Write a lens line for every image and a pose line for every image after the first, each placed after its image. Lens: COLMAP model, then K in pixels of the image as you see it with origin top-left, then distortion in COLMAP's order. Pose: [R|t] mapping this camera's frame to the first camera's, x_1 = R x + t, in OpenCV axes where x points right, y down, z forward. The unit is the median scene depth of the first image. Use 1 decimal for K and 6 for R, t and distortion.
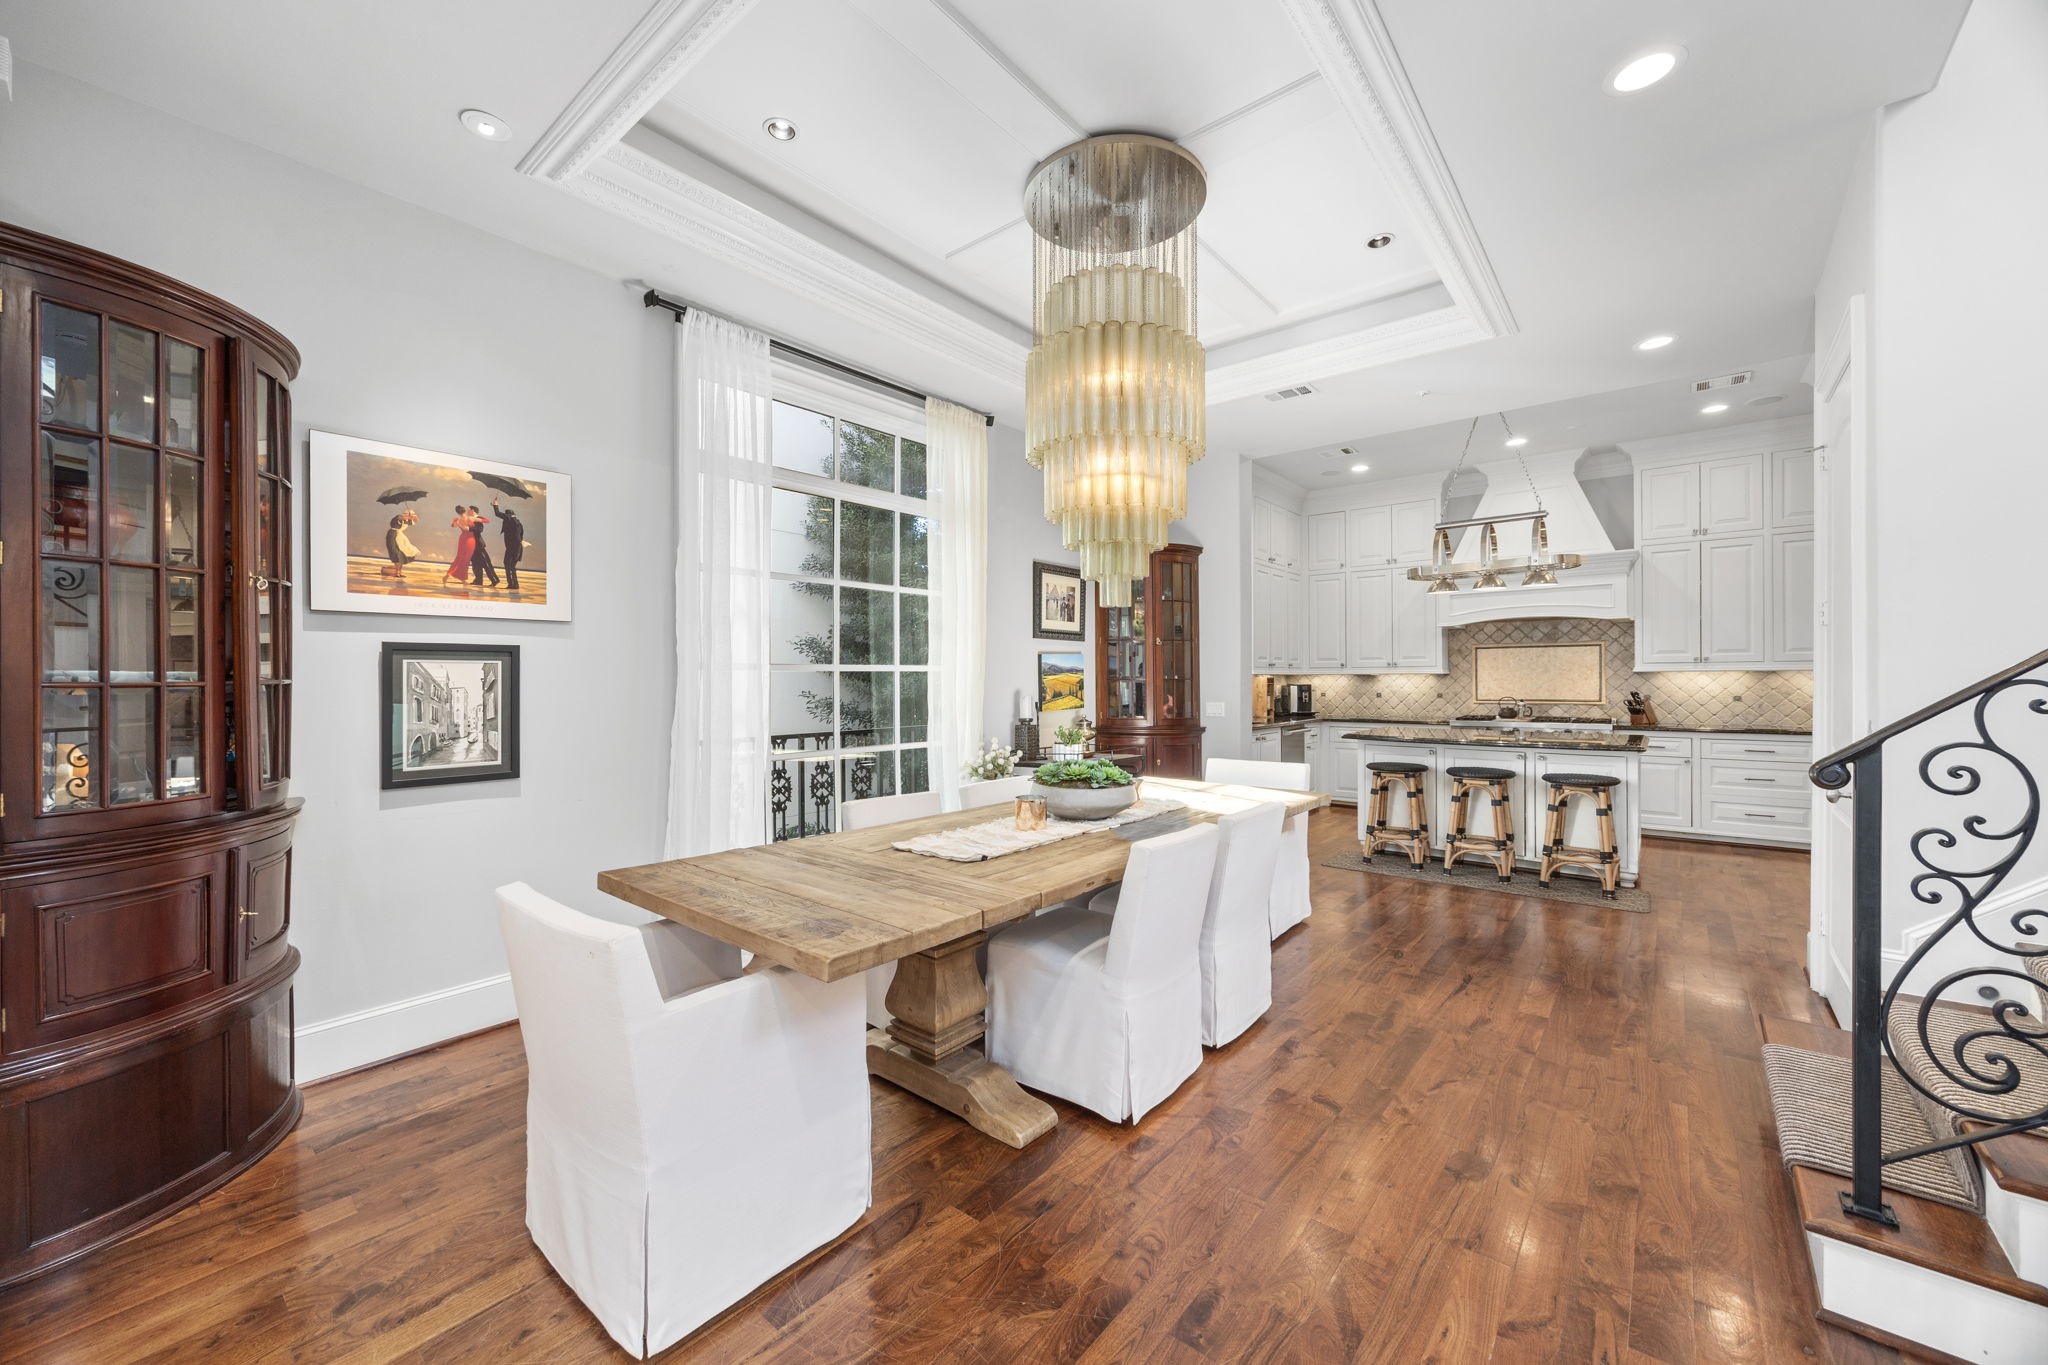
lens RADIAL K [[782.3, 0, 1024.0], [0, 782.3, 682.5], [0, 0, 1]] dist [0.001816, 0.000116]
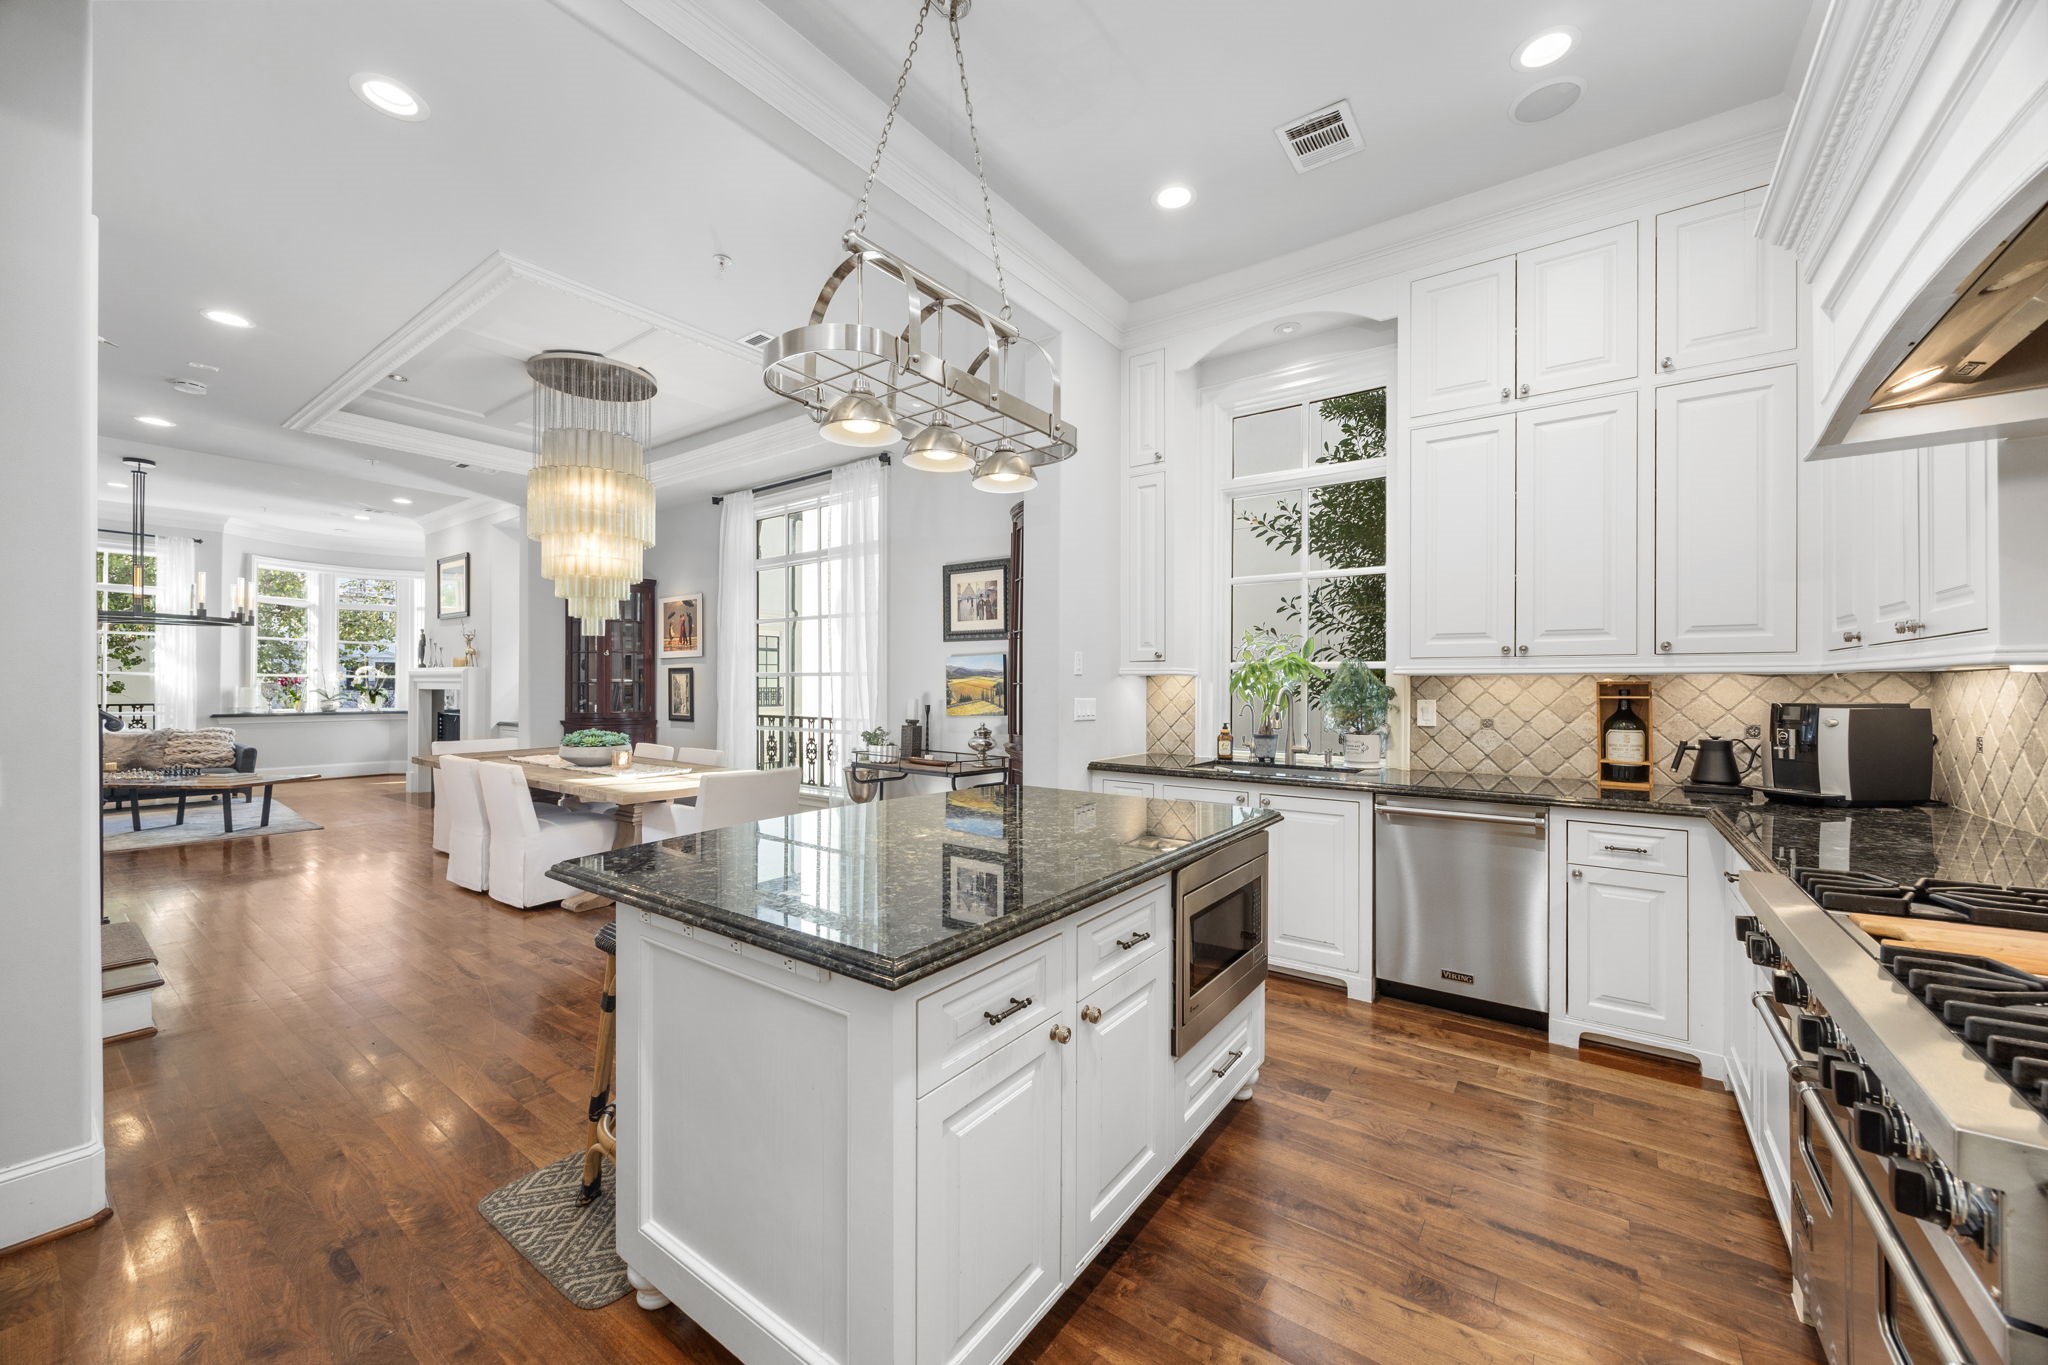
lens RADIAL K [[782.3, 0, 1024.0], [0, 782.3, 682.5], [0, 0, 1]] dist [0.001816, 0.000116]
pose [[0.055677, 0.001999, -0.998447, 1.015678], [-0.007843, 0.999968, 0.001565, -0.006992], [0.998418, 0.007744, 0.055691, 1.042600]]
